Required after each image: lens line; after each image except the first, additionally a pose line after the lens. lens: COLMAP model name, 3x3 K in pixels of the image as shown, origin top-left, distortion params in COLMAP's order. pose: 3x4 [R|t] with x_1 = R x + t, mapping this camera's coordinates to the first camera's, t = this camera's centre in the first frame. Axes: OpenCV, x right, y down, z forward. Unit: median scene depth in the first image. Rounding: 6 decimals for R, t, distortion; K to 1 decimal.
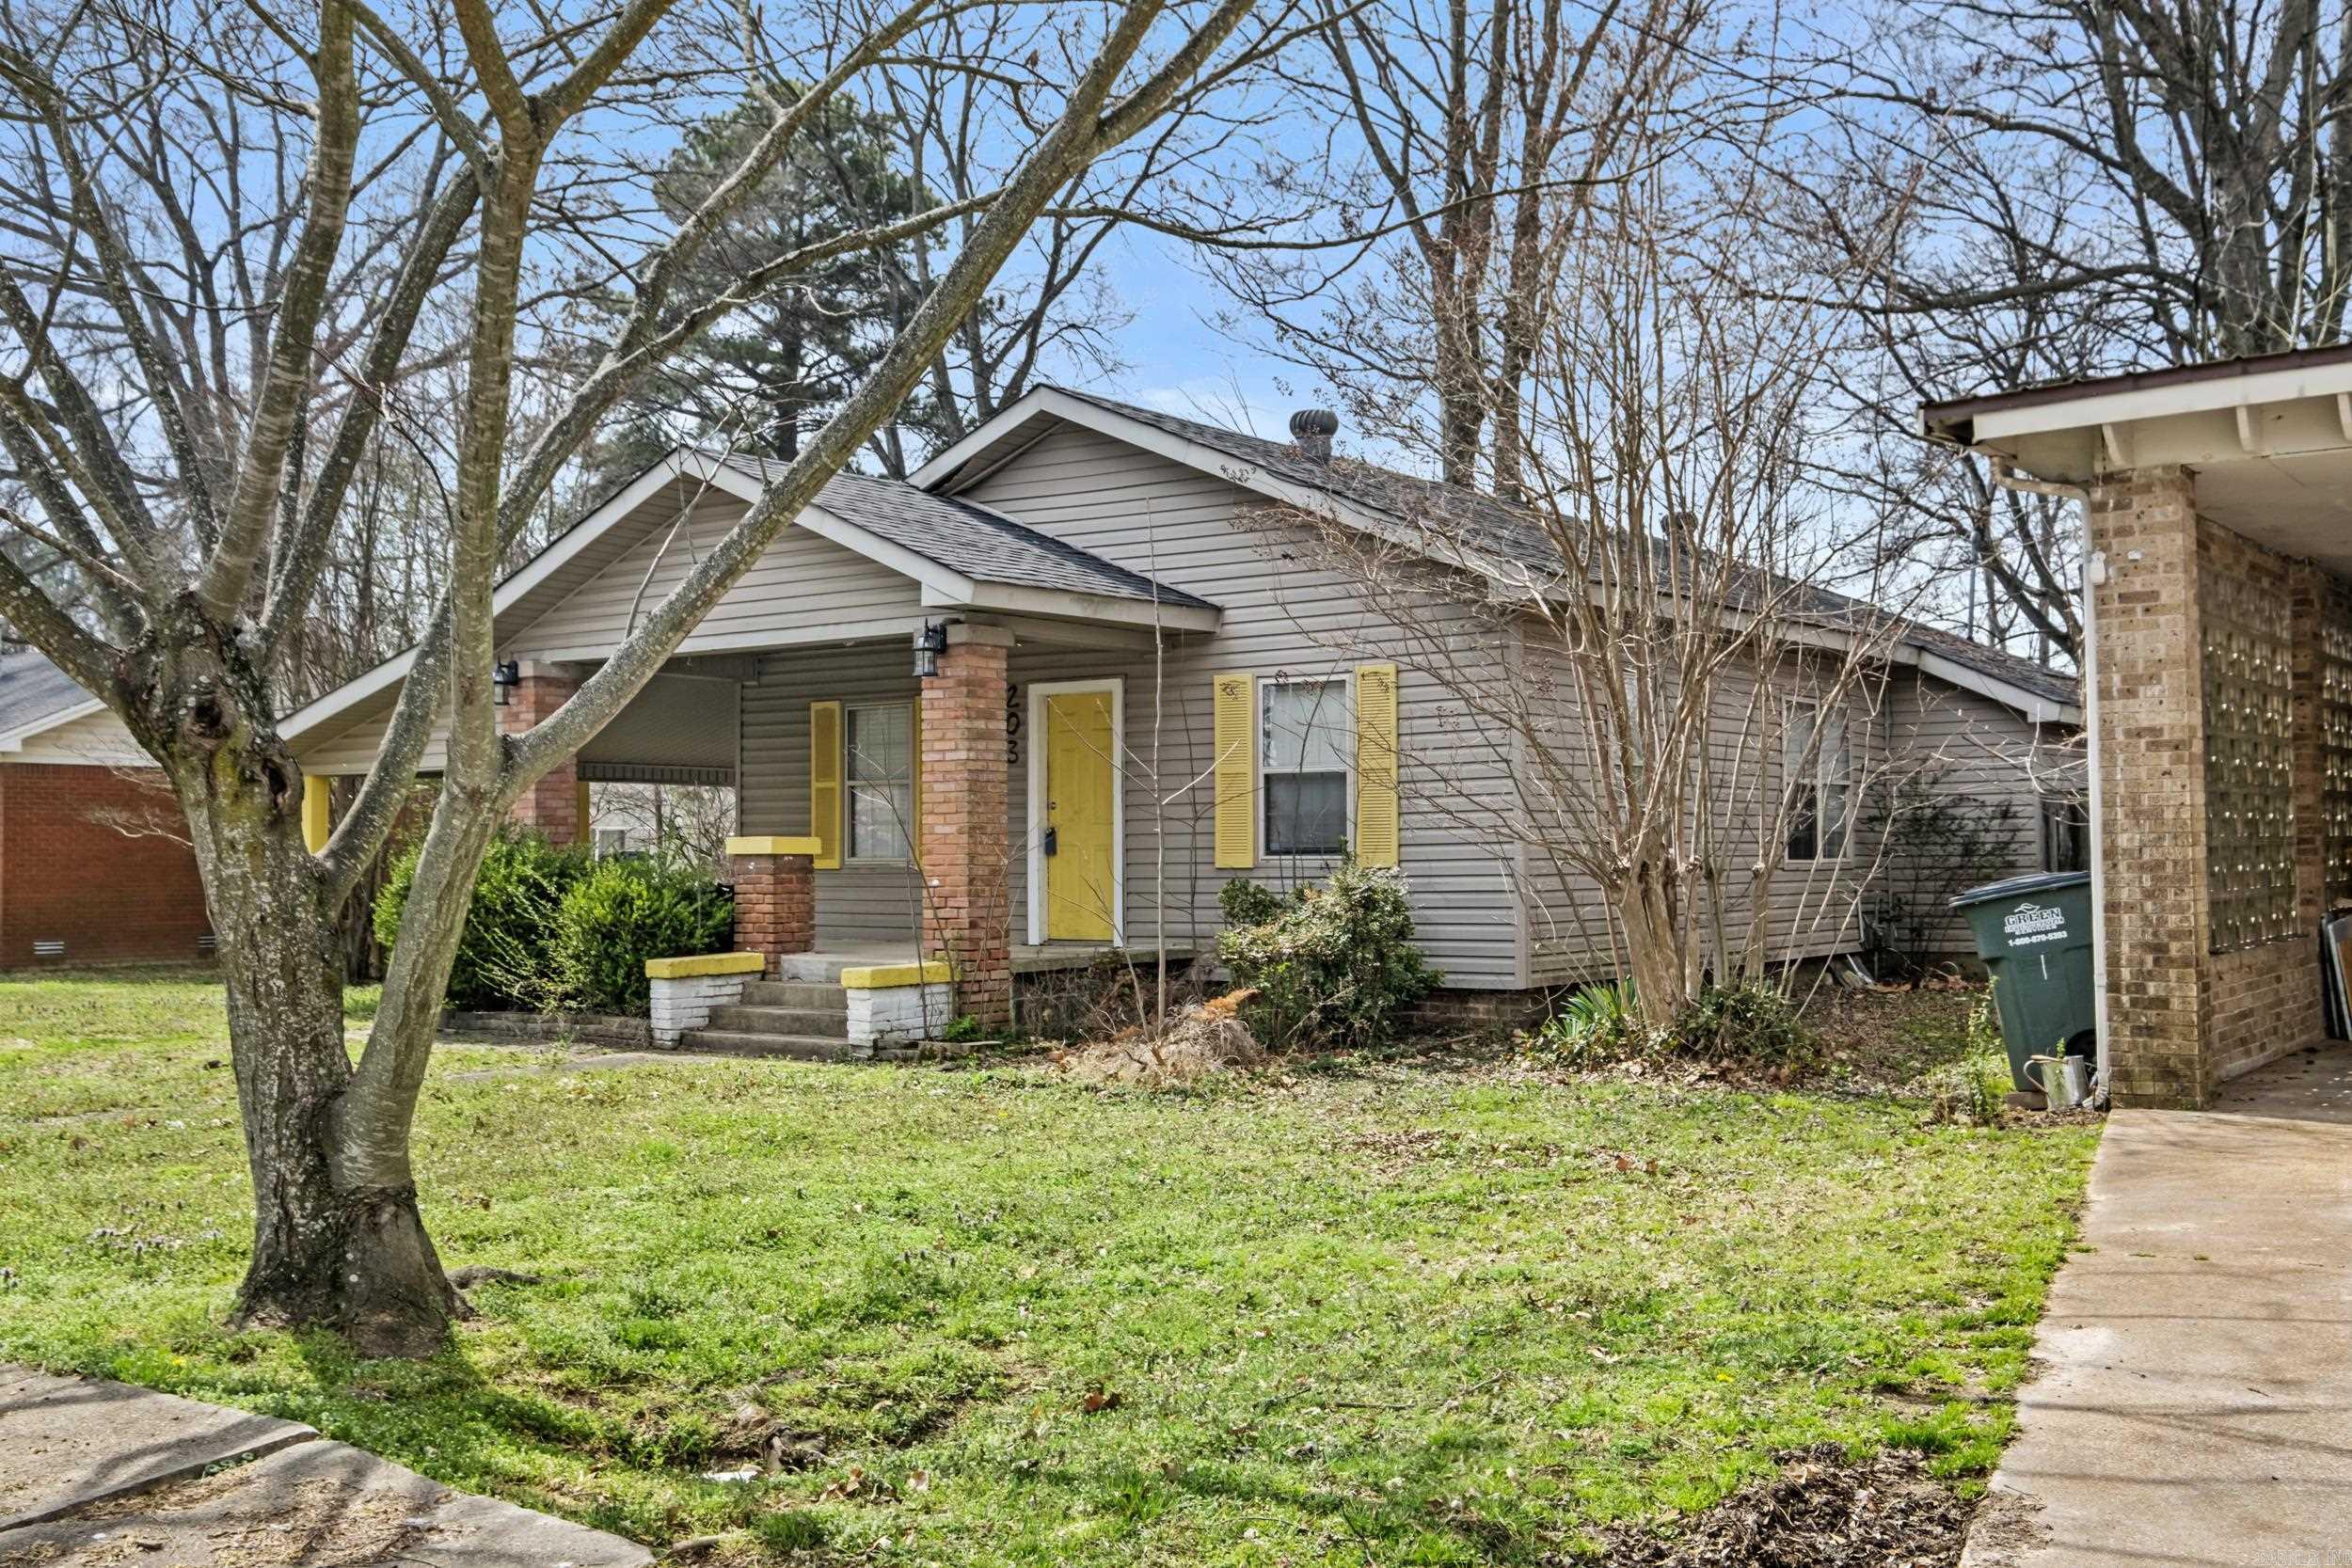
lens RADIAL K [[2273.0, 0, 1176.1], [0, 2273.0, 791.7], [0, 0, 1]] dist [-0.013857, 0.000000]
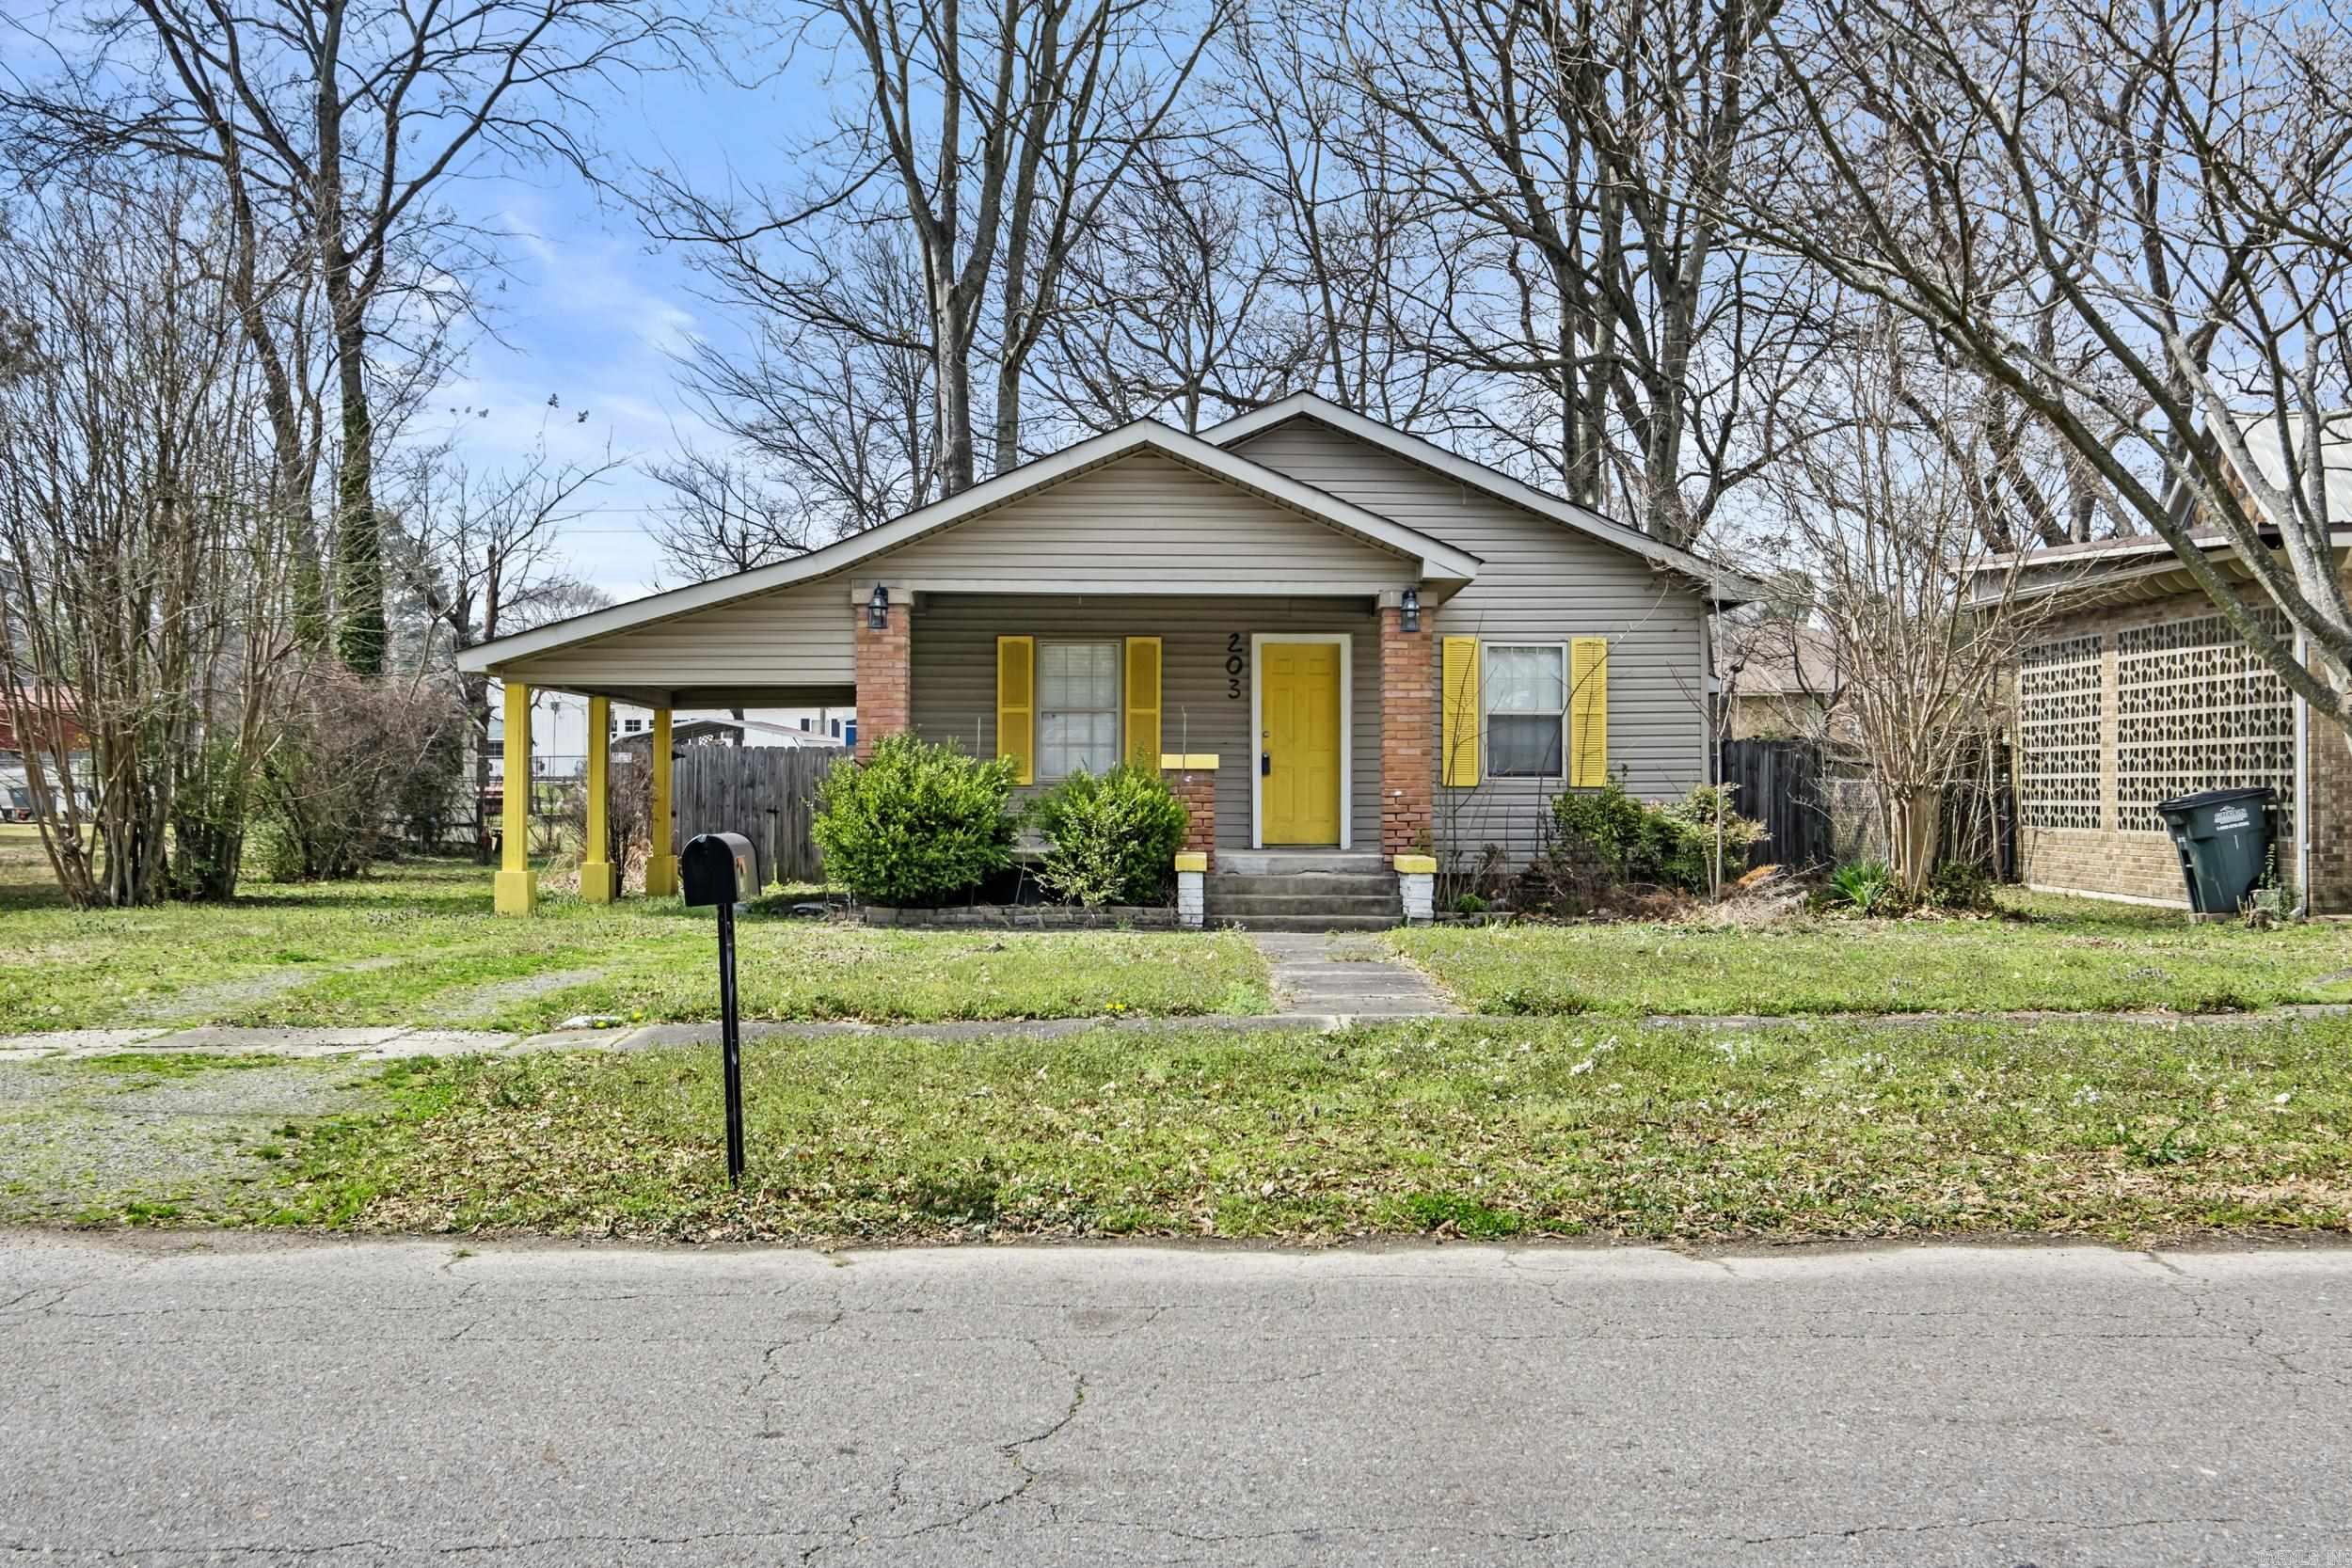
lens RADIAL K [[2428.8, 0, 1175.7], [0, 2428.8, 782.9], [0, 0, 1]] dist [-0.005129, 0.000000]
pose [[0.797729, 0.012707, 0.602882, -0.954288], [-0.025271, 0.999604, 0.012369, 0.018753], [-0.602486, -0.025102, 0.797735, -0.014316]]
